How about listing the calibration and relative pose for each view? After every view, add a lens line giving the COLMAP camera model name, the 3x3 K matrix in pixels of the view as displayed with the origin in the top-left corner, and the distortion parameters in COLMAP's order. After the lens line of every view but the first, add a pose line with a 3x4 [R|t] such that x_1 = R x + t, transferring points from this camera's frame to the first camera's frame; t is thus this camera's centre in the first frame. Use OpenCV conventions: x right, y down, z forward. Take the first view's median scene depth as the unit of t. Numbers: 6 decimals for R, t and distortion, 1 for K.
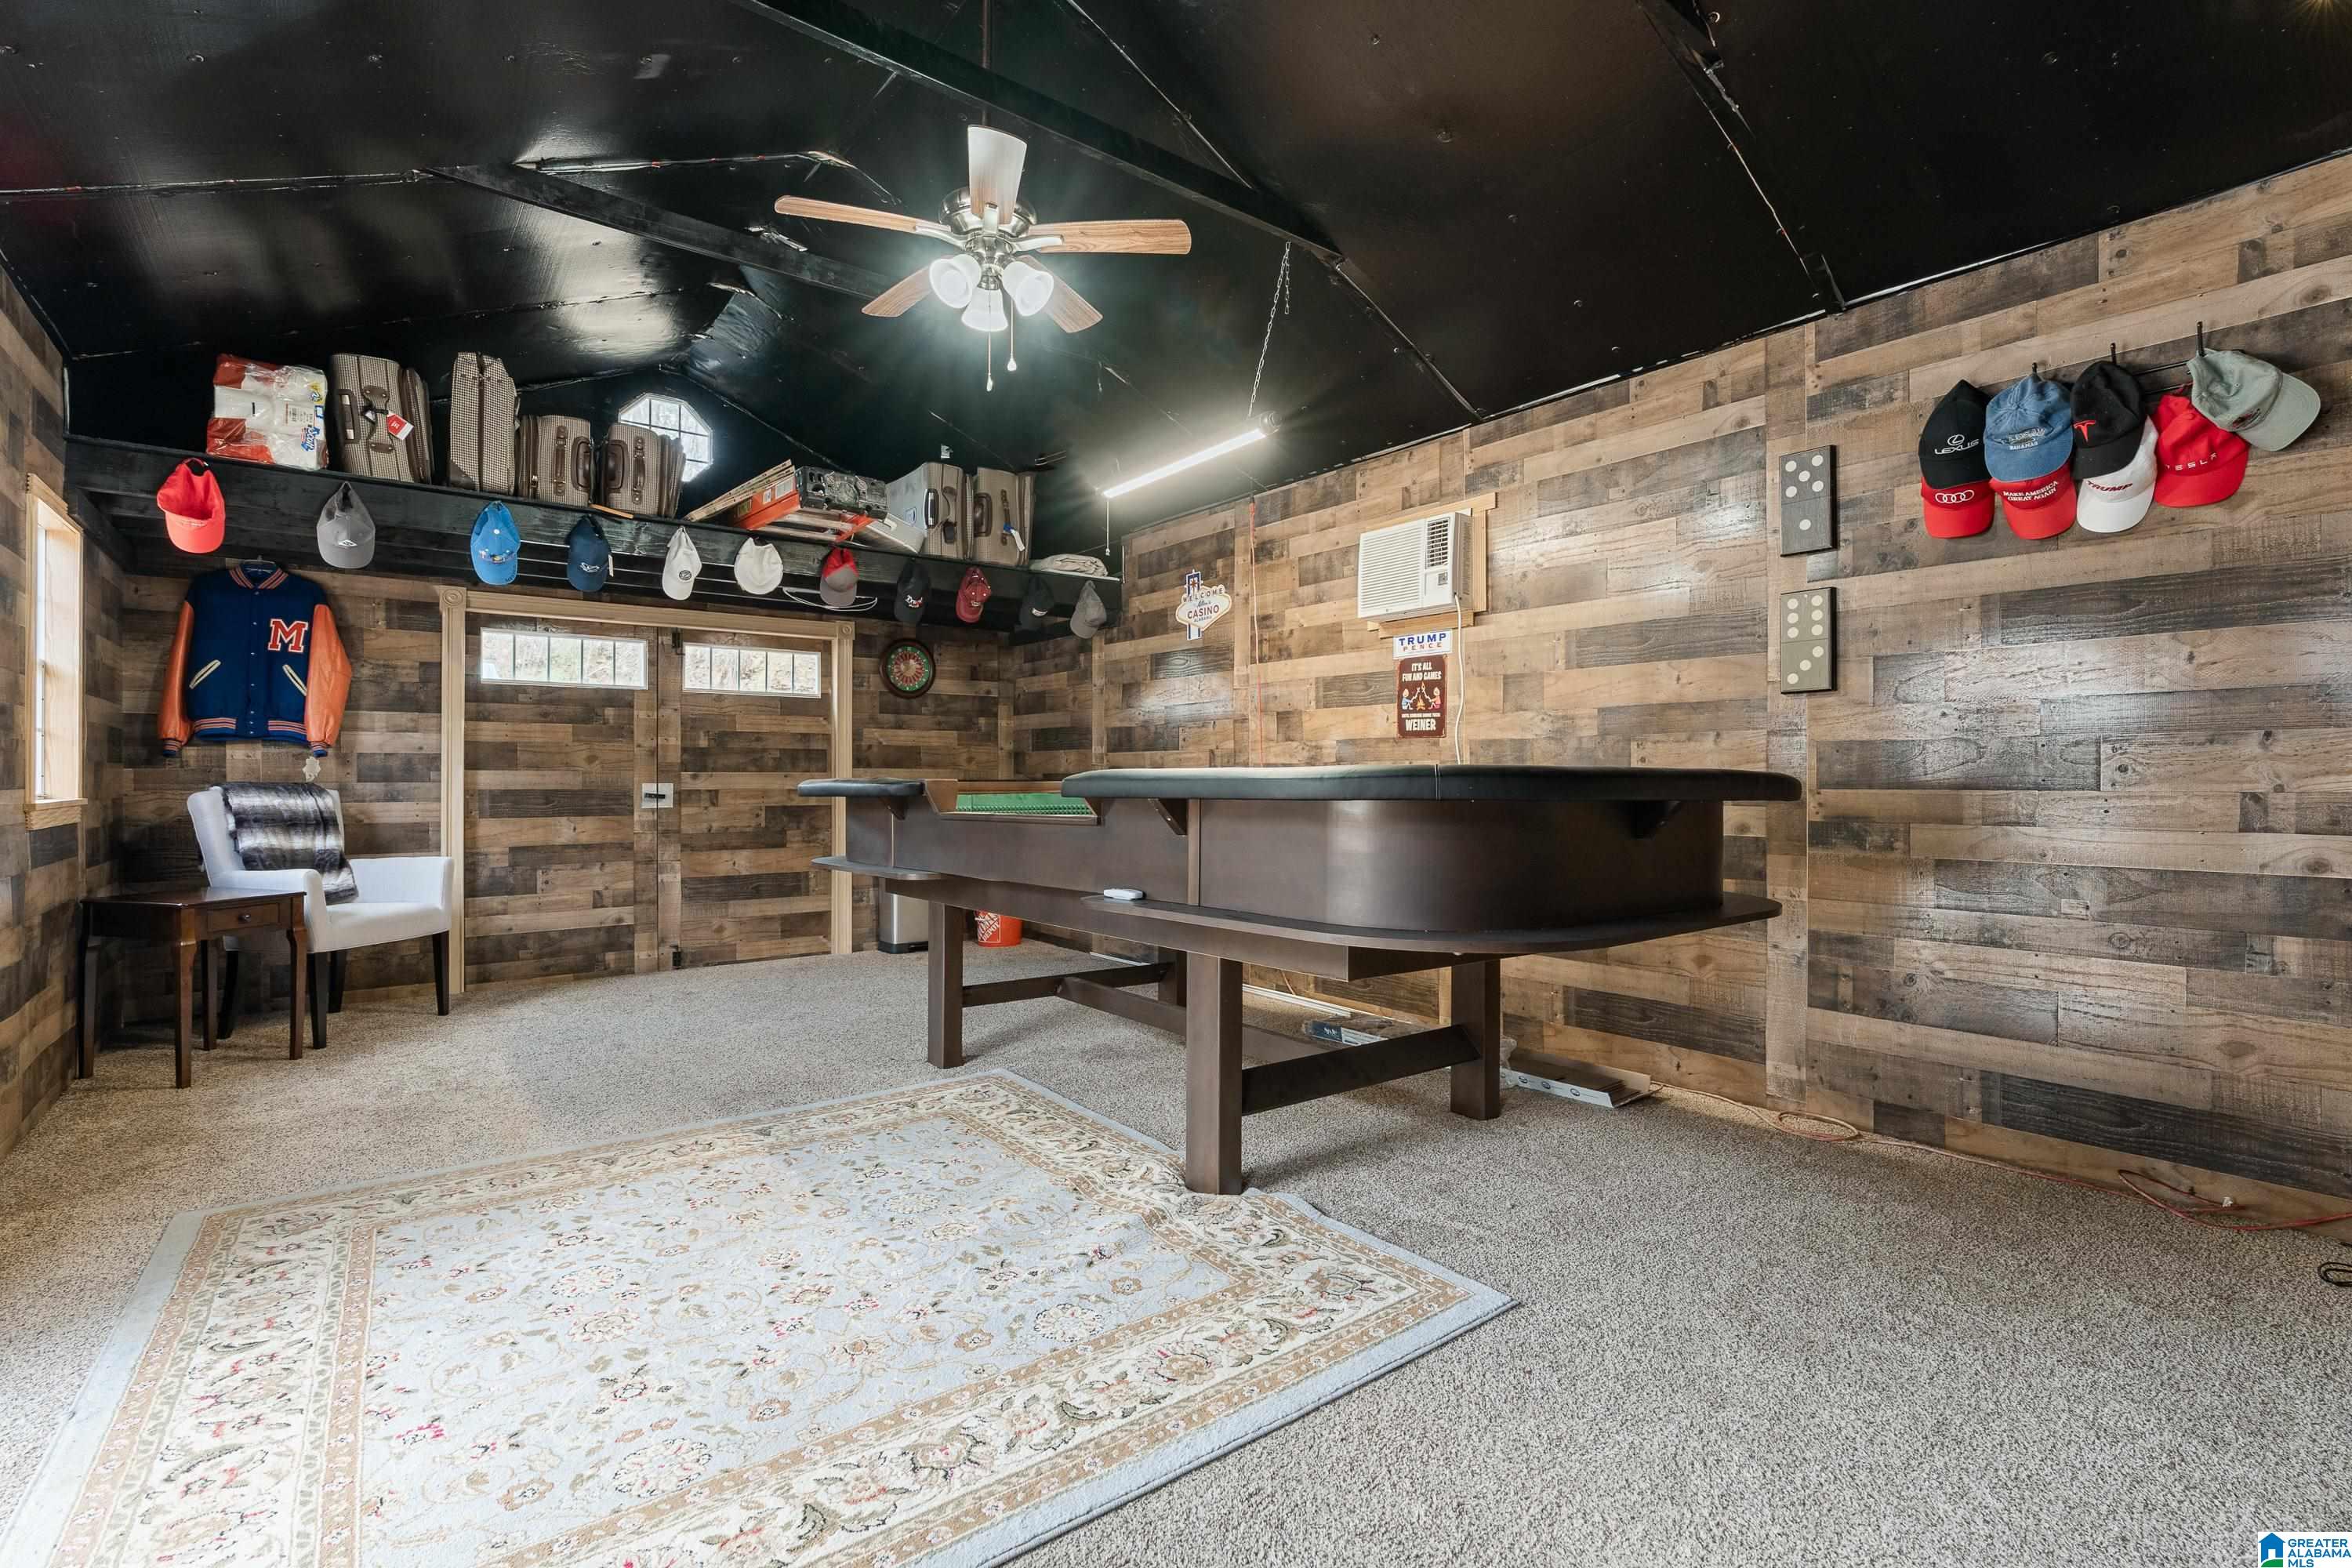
lens RADIAL K [[1076.0, 0, 1181.0], [0, 1076.0, 786.4], [0, 0, 1]] dist [-0.002291, -0.000187]
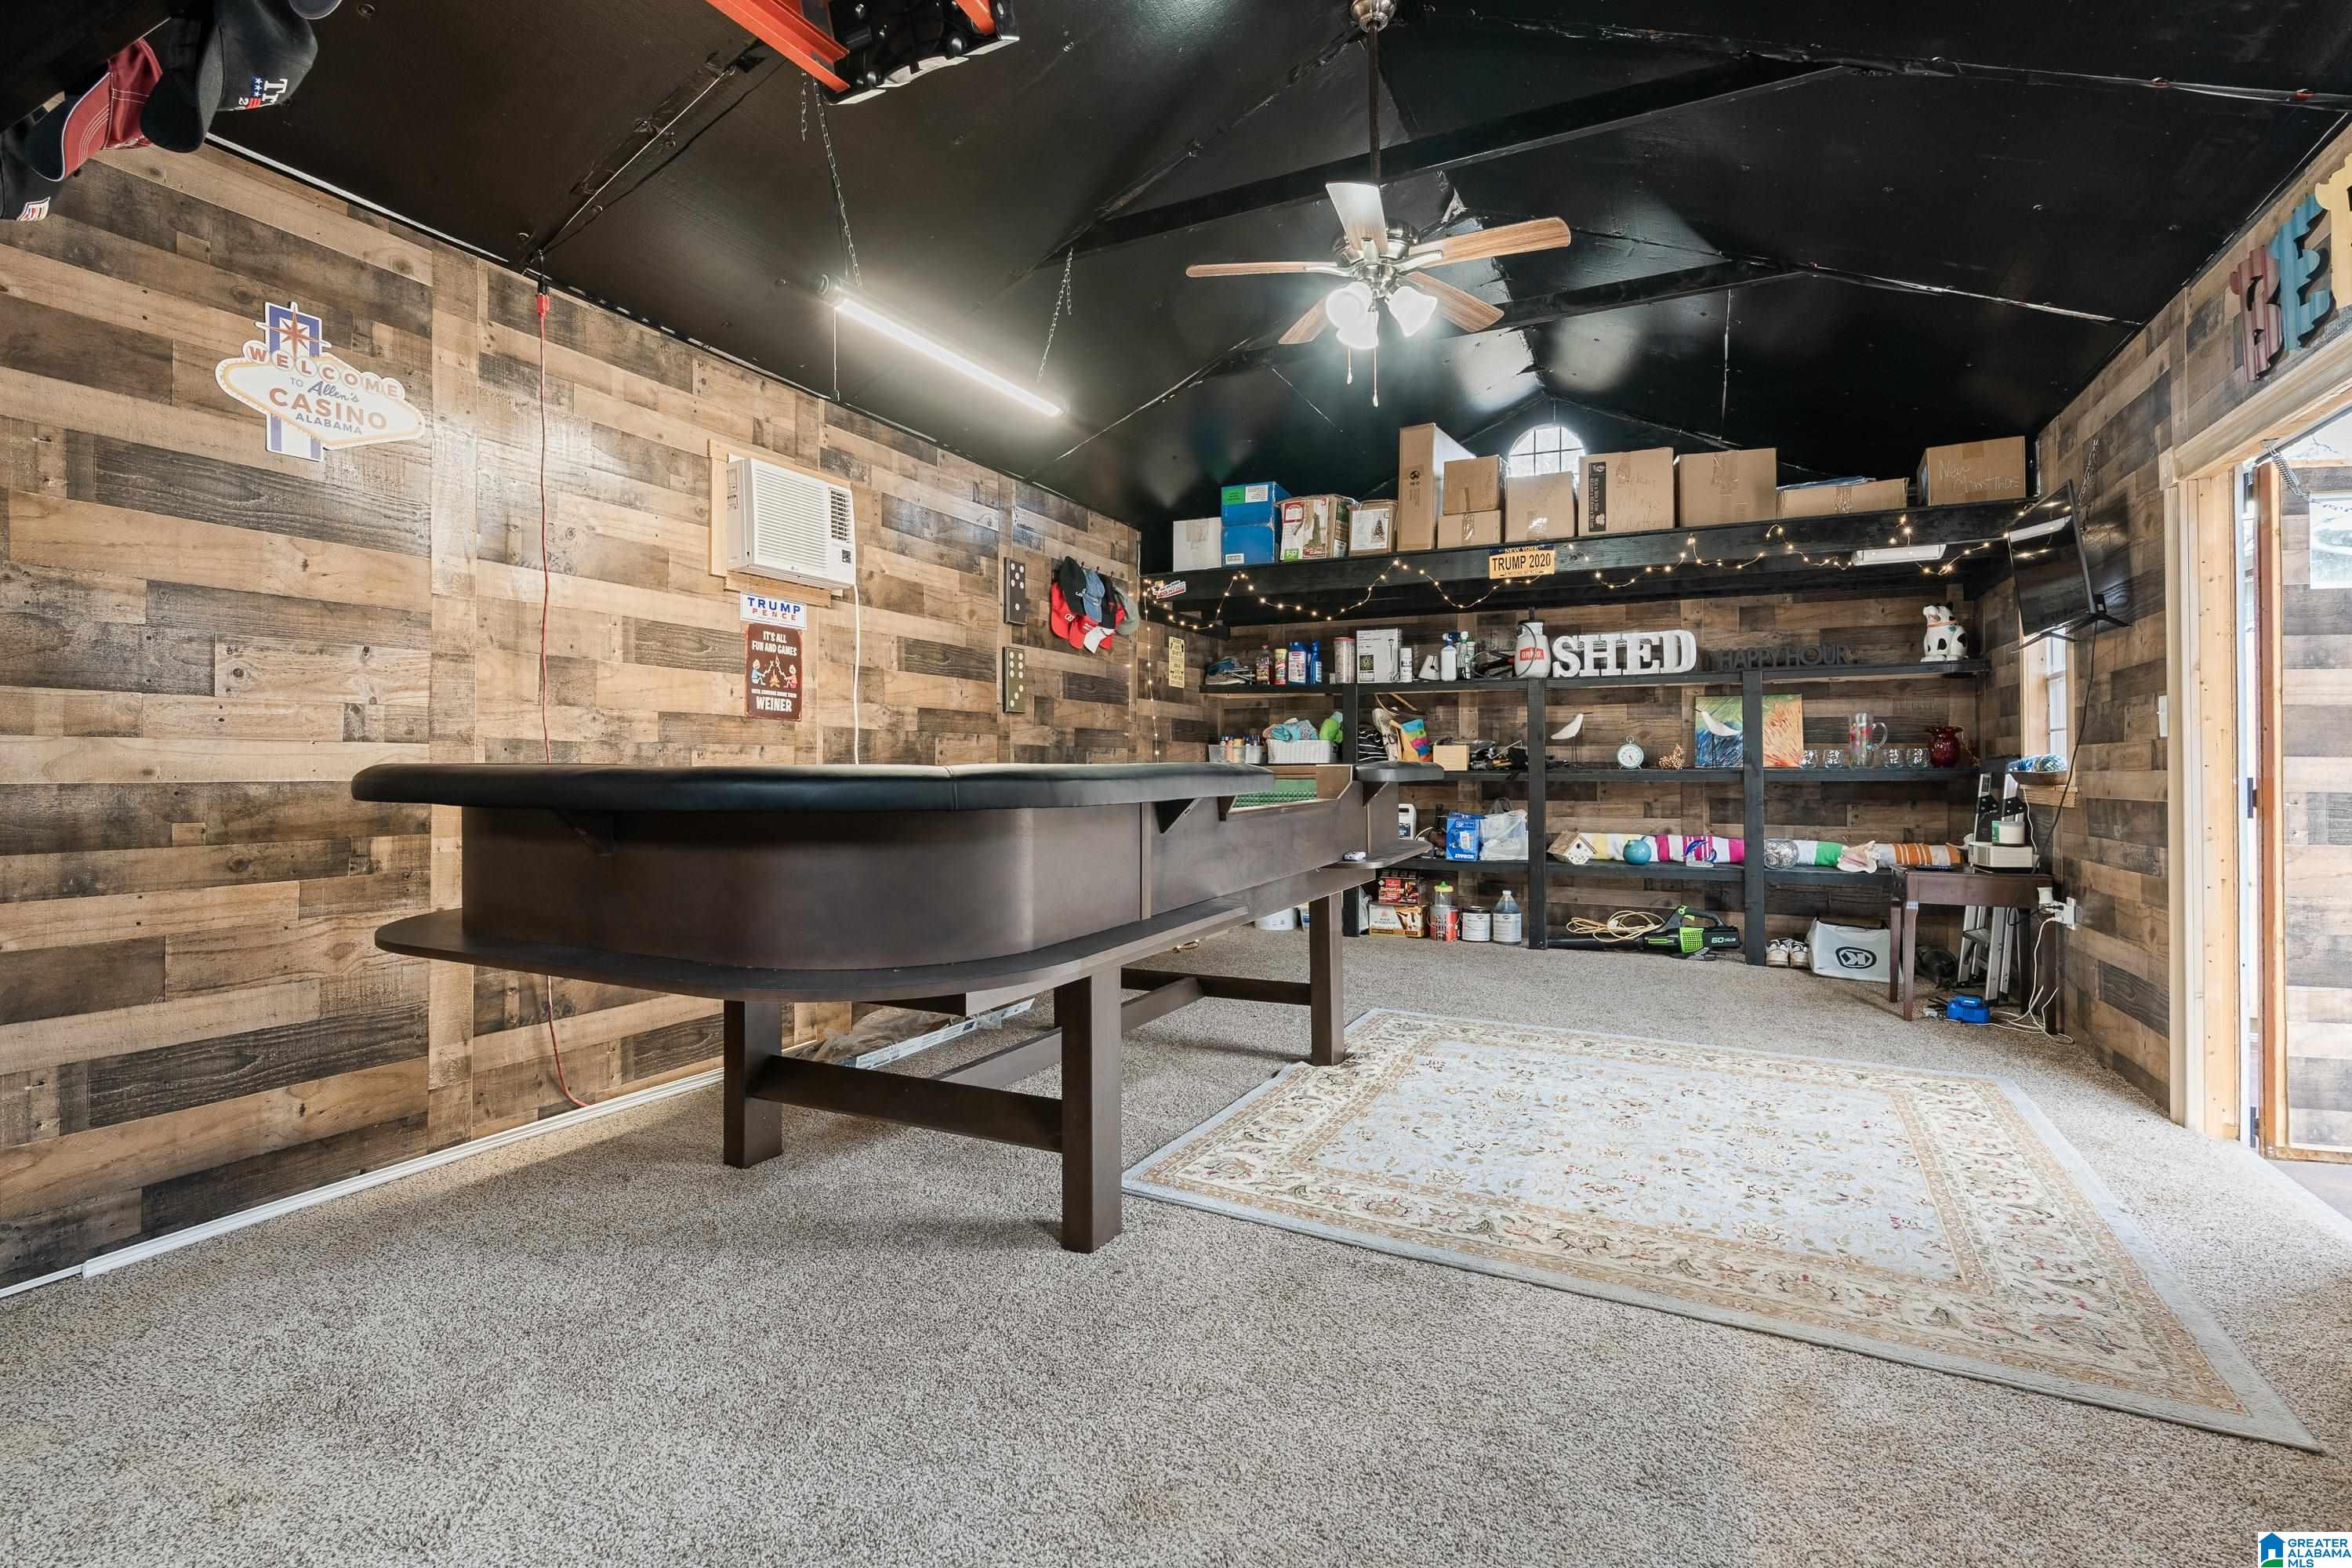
lens RADIAL K [[1076.0, 0, 1180.6], [0, 1076.0, 766.6], [0, 0, 1]] dist [-0.002291, -0.000187]
pose [[-0.435345, 0.000677, 0.900263, -0.934539], [0.004403, 0.999989, 0.001377, -0.009415], [-0.900253, 0.004563, -0.435344, 1.449369]]
